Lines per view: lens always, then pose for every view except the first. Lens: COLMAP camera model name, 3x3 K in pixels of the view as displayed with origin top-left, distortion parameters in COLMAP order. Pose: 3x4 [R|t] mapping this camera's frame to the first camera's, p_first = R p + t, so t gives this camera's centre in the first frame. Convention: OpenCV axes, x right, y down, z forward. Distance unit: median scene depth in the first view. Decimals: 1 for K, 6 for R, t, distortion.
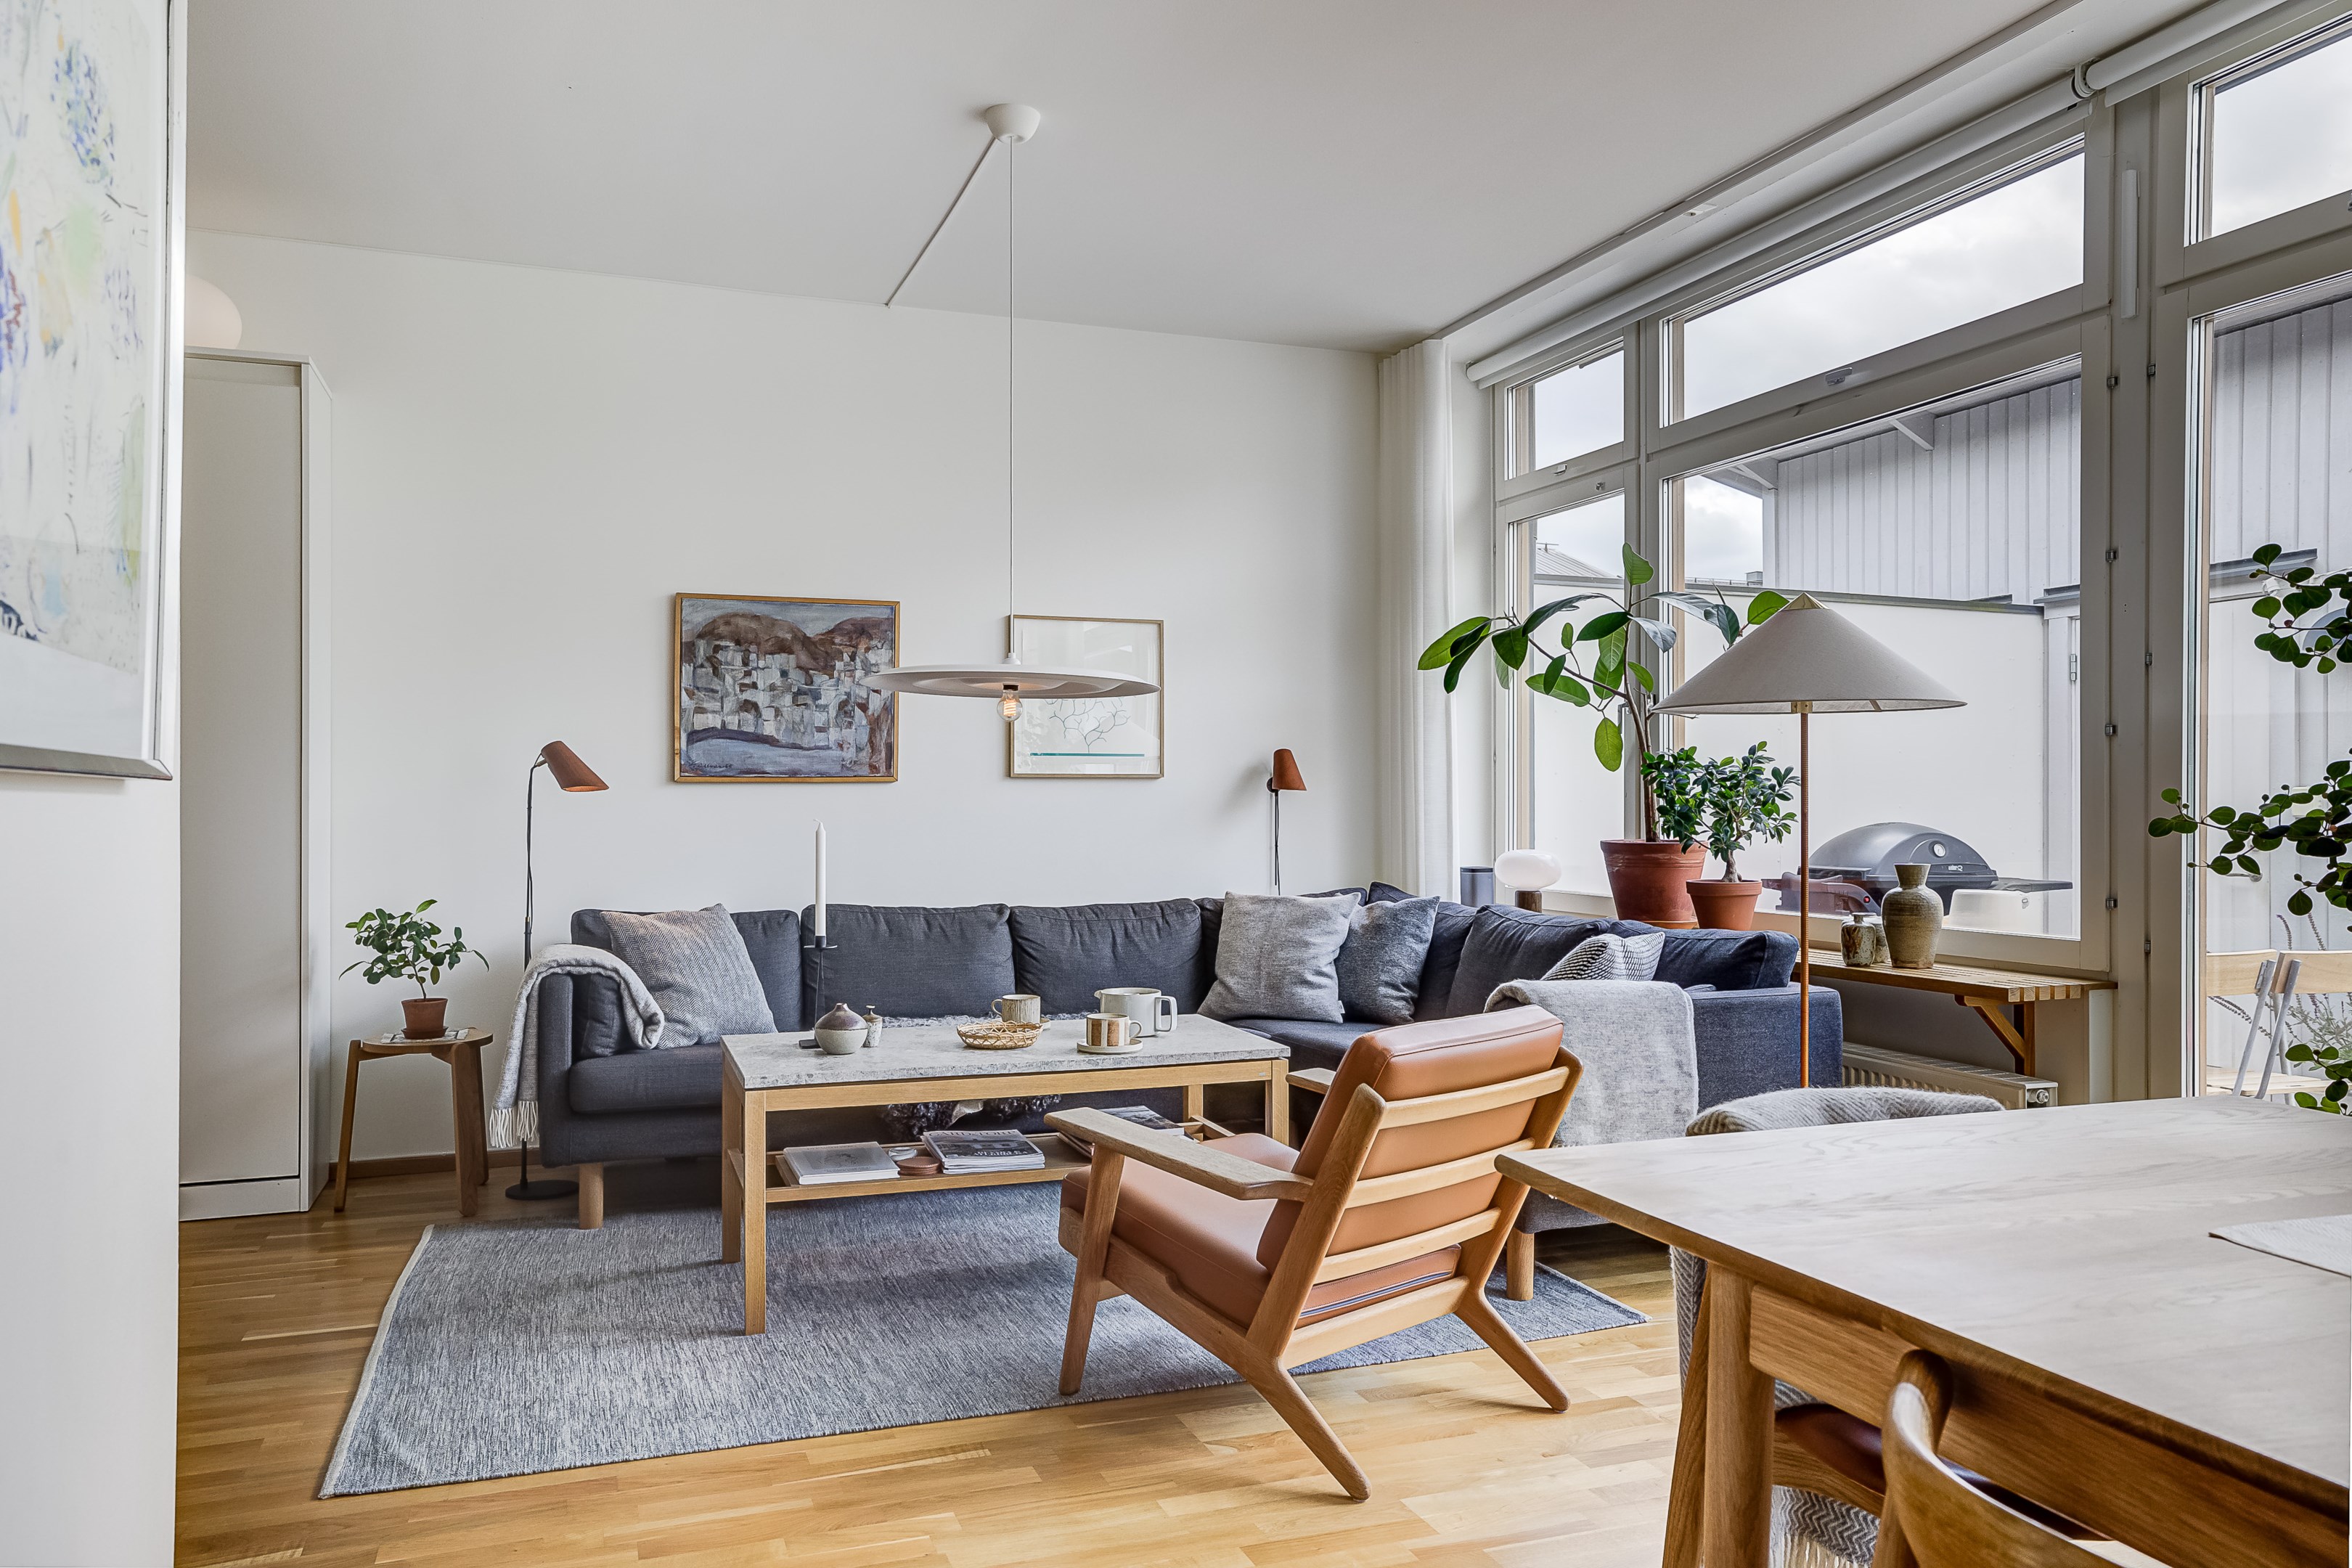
lens RADIAL K [[1664.5, 0, 1176.6], [0, 1664.5, 804.2], [0, 0, 1]] dist [-0.003591, 0.040103]
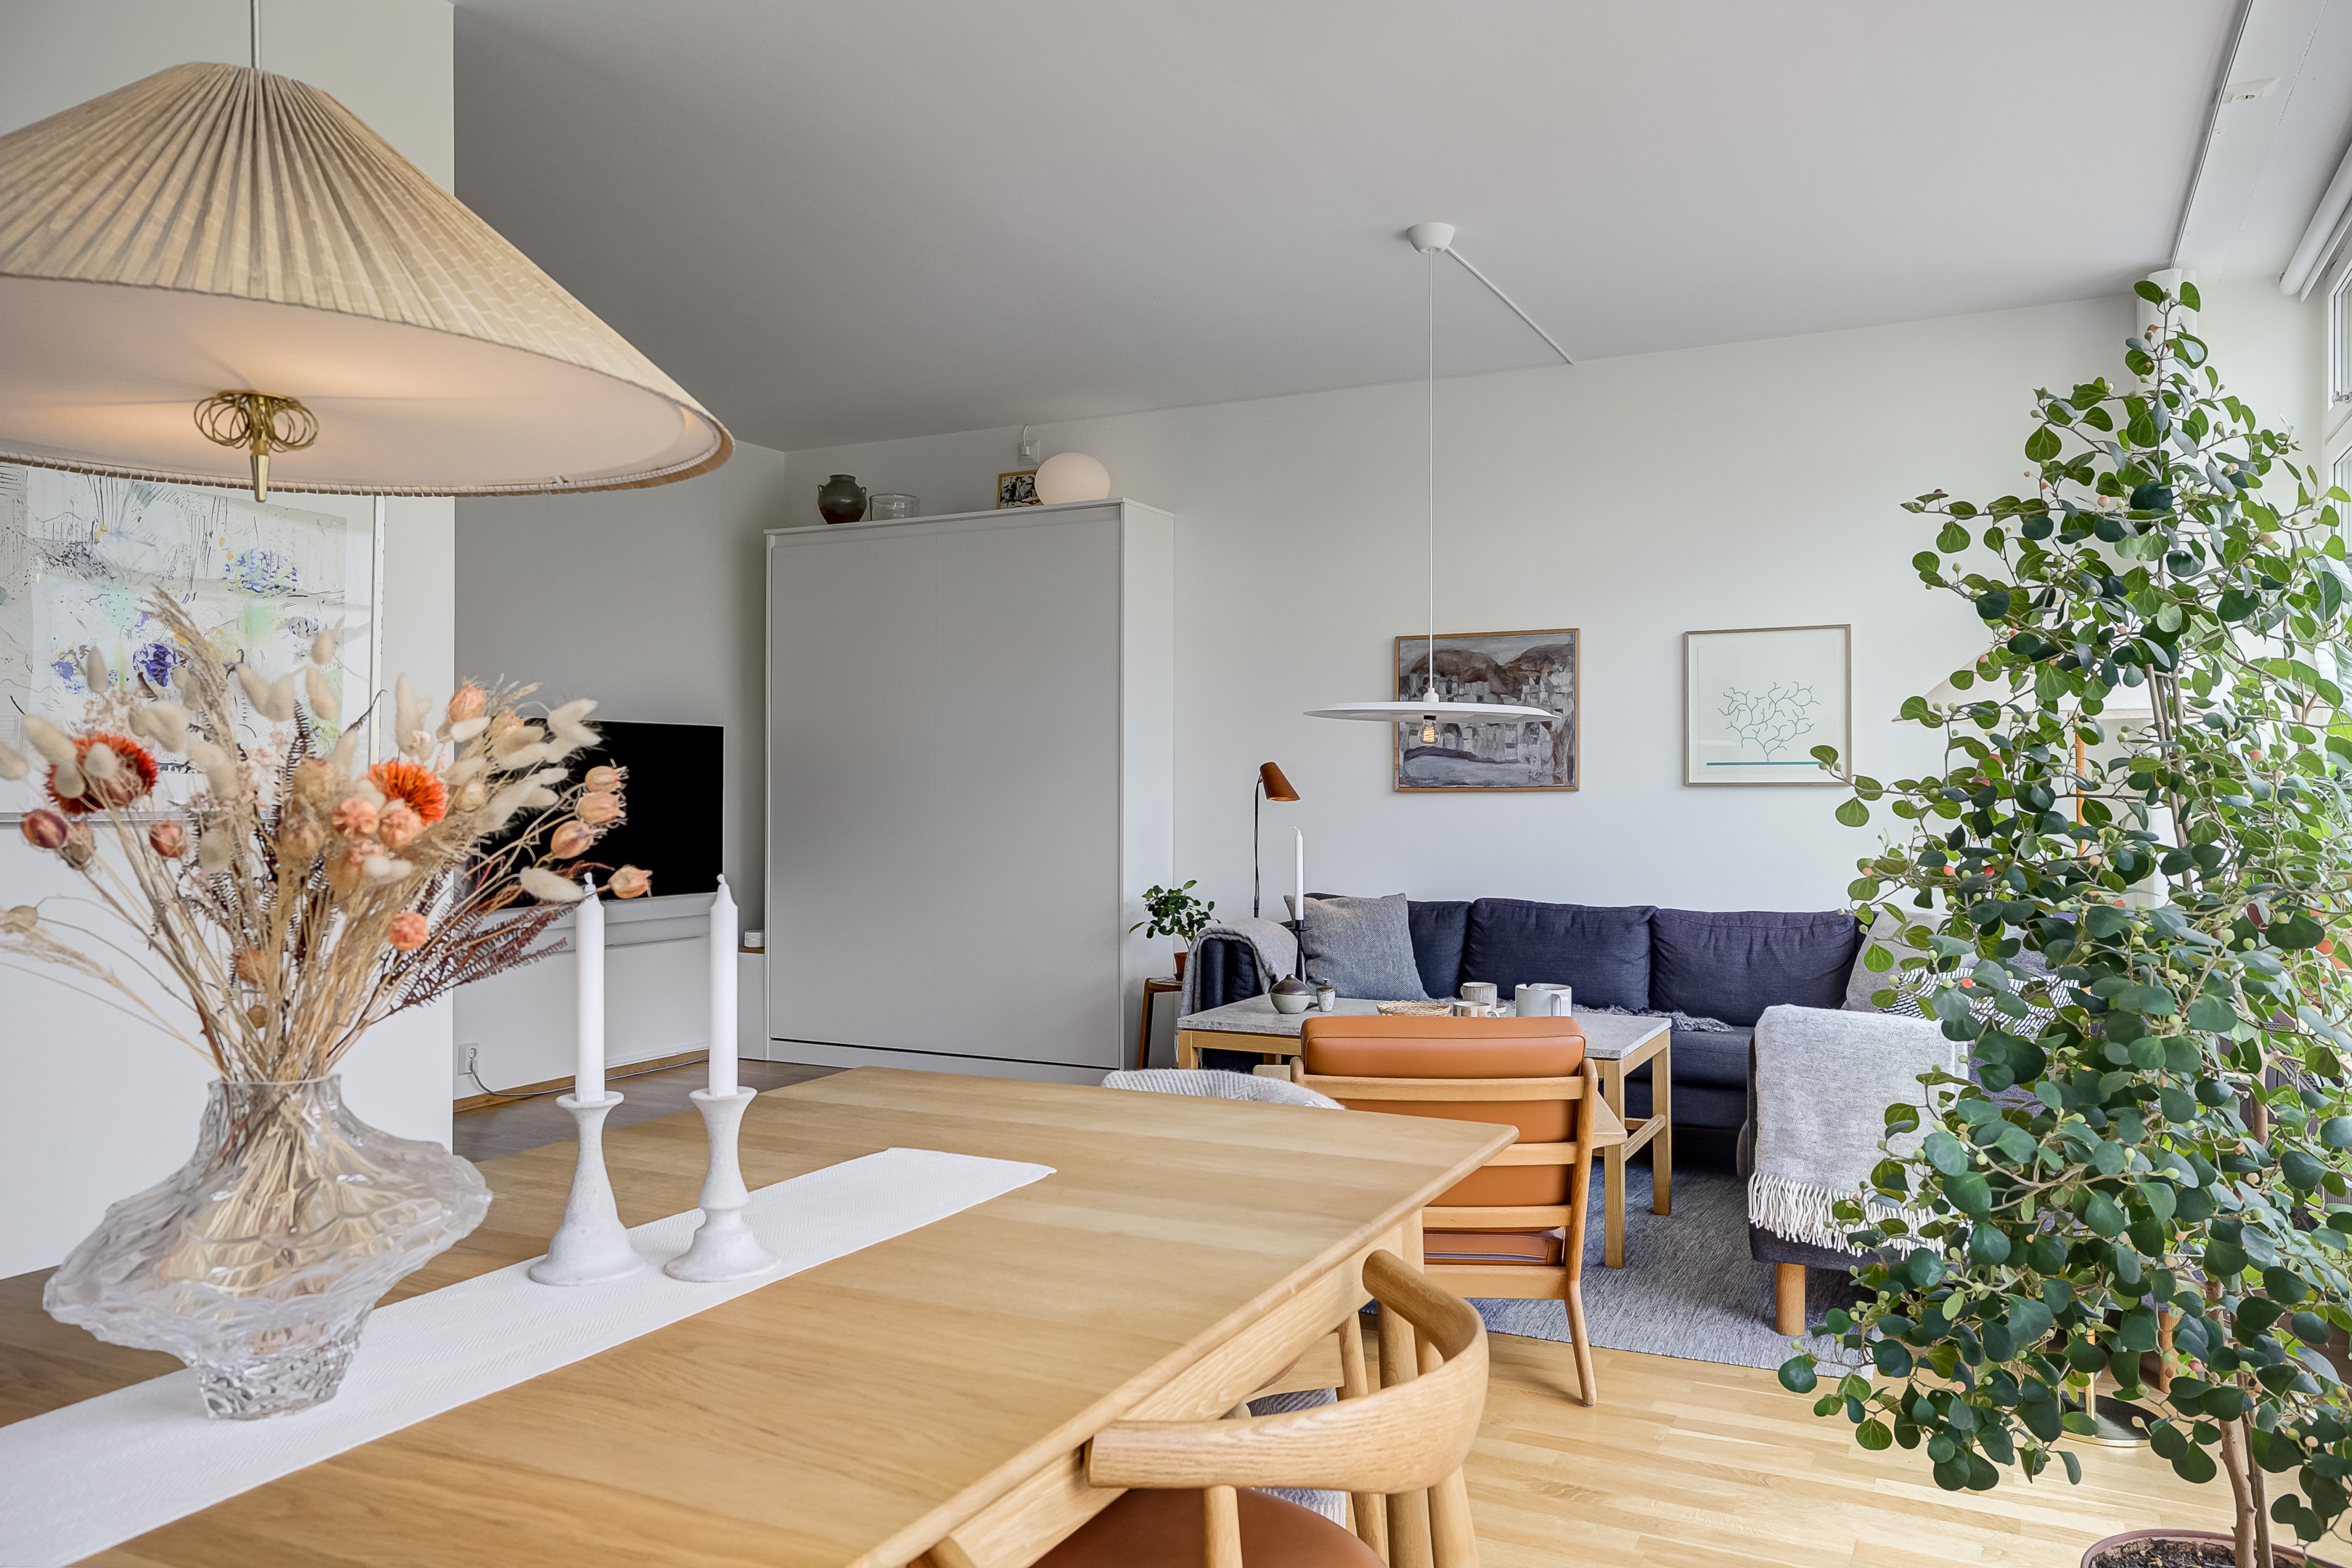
lens RADIAL K [[1664.5, 0, 1176.6], [0, 1664.5, 804.2], [0, 0, 1]] dist [-0.003591, 0.040103]
pose [[0.684119, 0.006378, -0.729343, 0.487917], [-0.000239, 0.999964, 0.008521, -0.015057], [0.729370, -0.005655, 0.684096, 0.050805]]
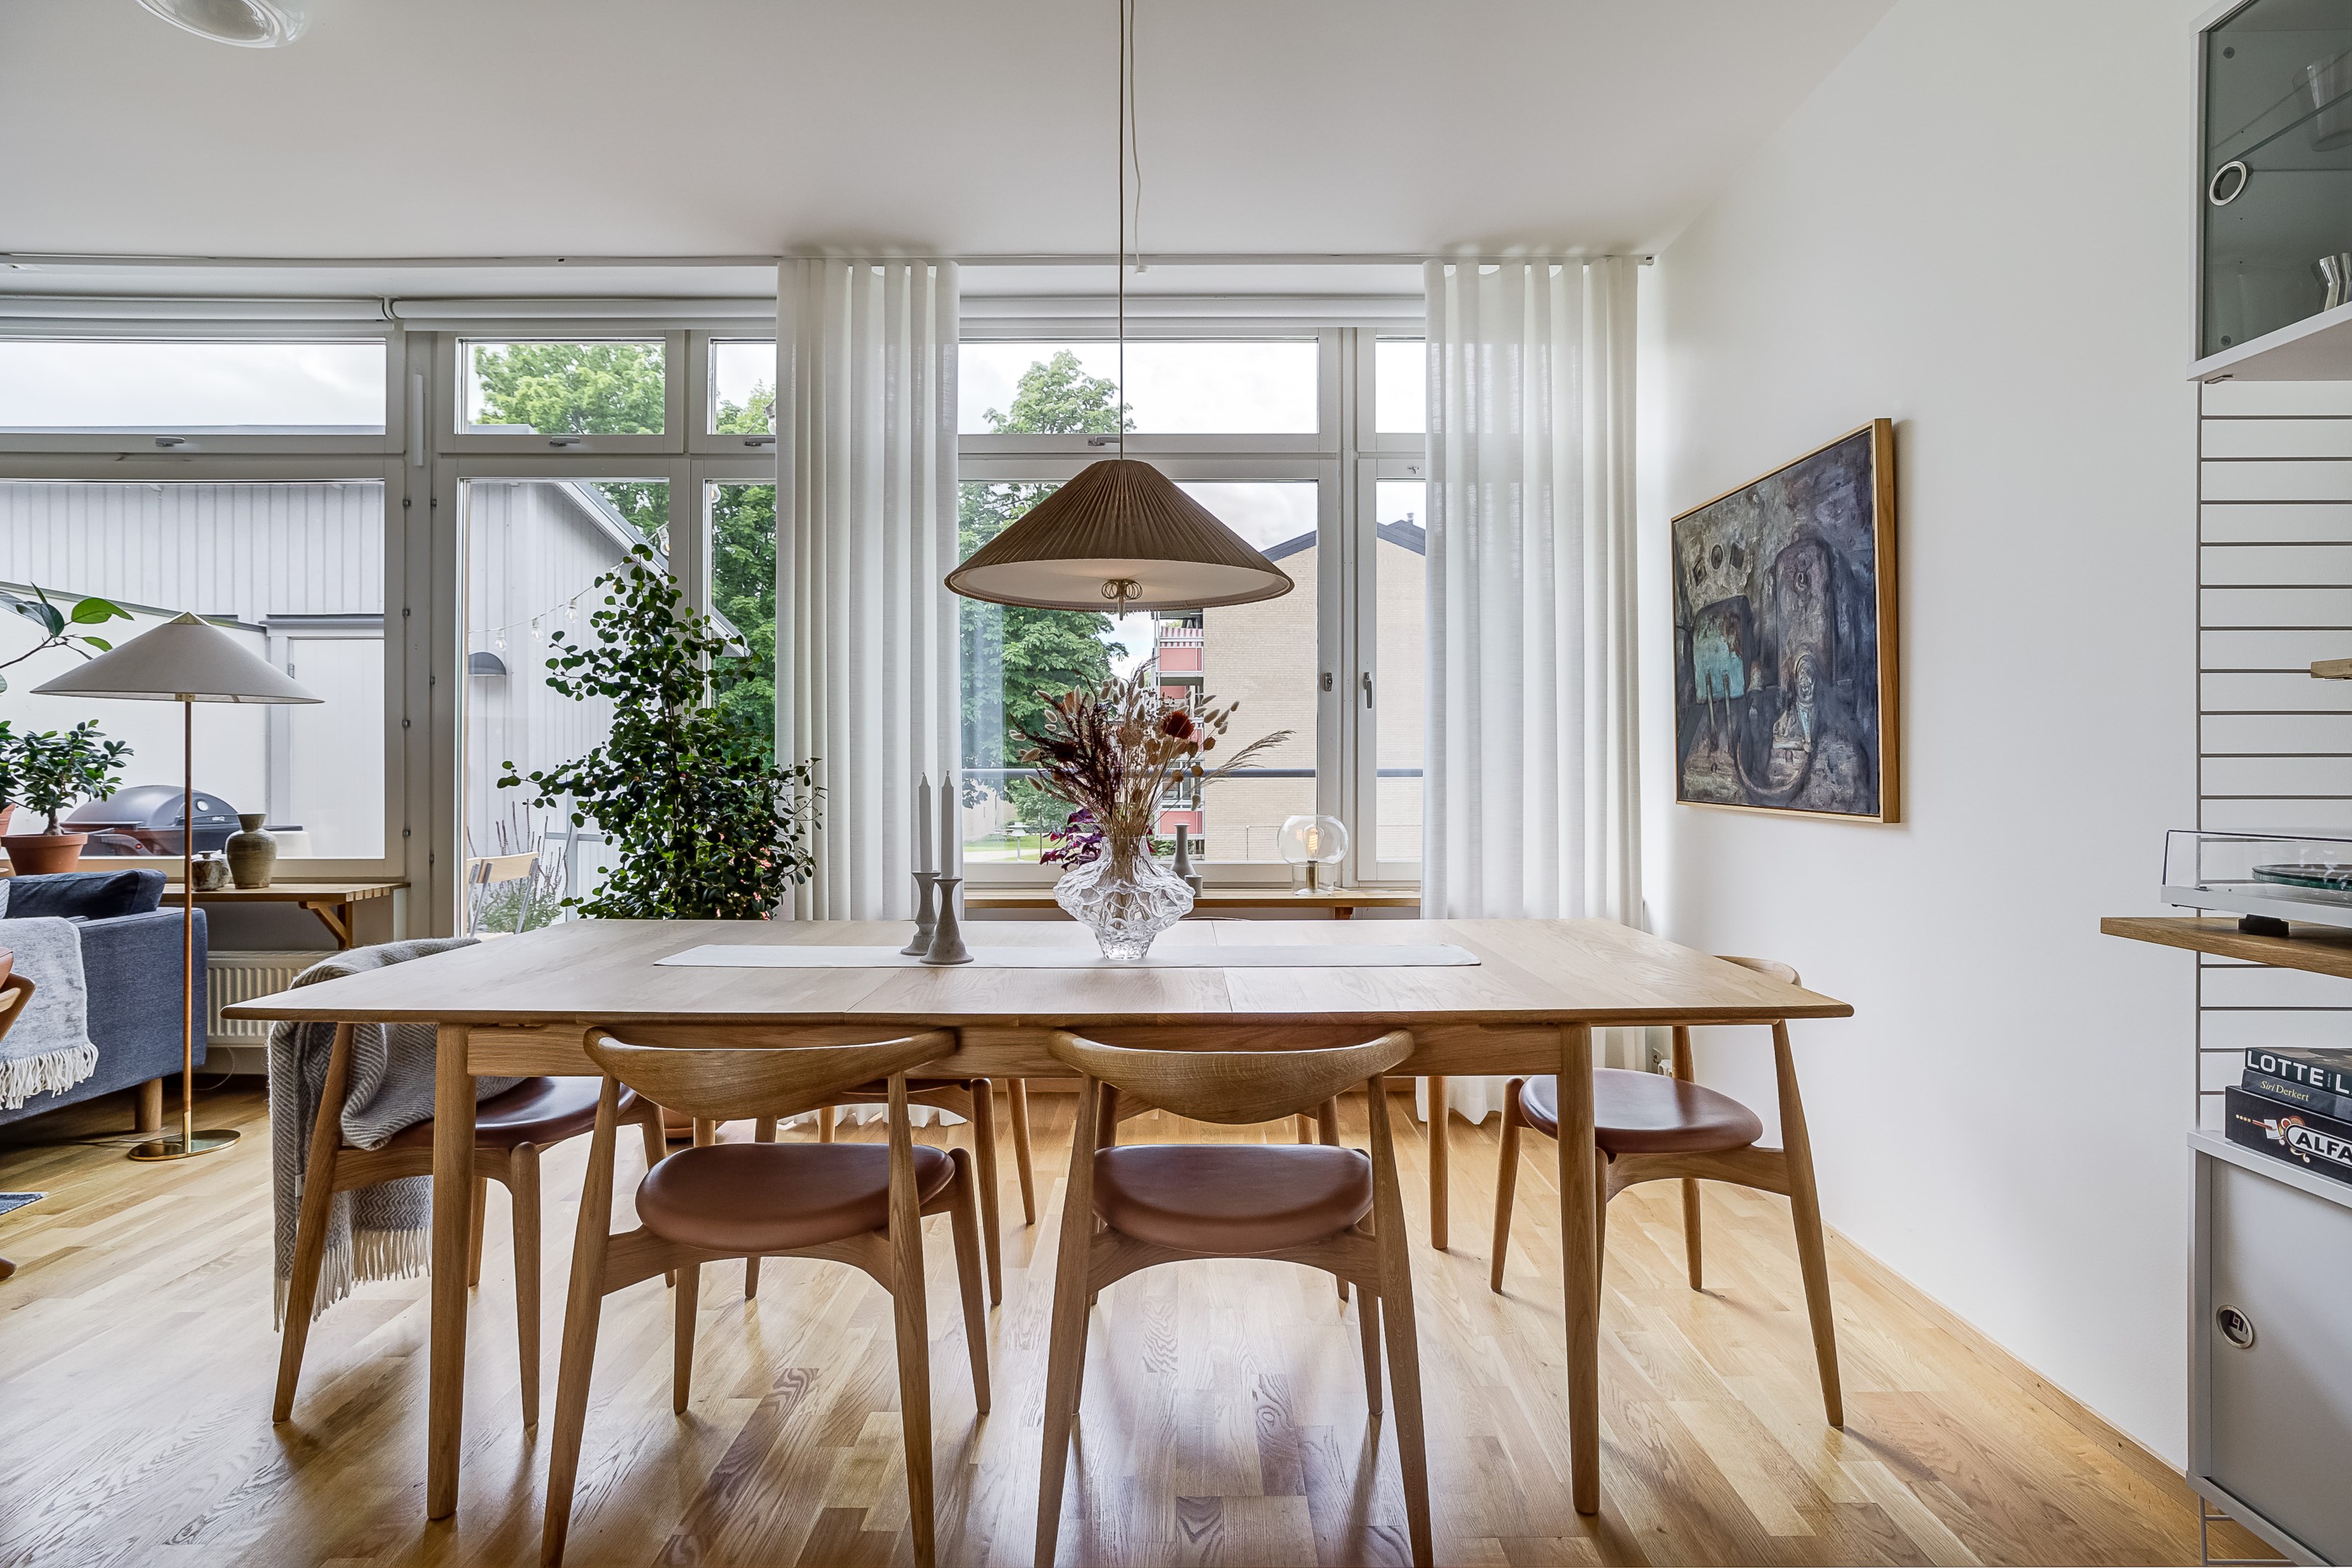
lens RADIAL K [[1158.0, 0, 1182.1], [0, 1158.0, 766.5], [0, 0, 1]] dist [-0.002581, 0.000265]
pose [[0.345667, 0.003458, 0.938351, -0.154959], [0.000422, 0.999993, -0.003841, 0.000724], [-0.938357, 0.001723, 0.345663, -0.048032]]
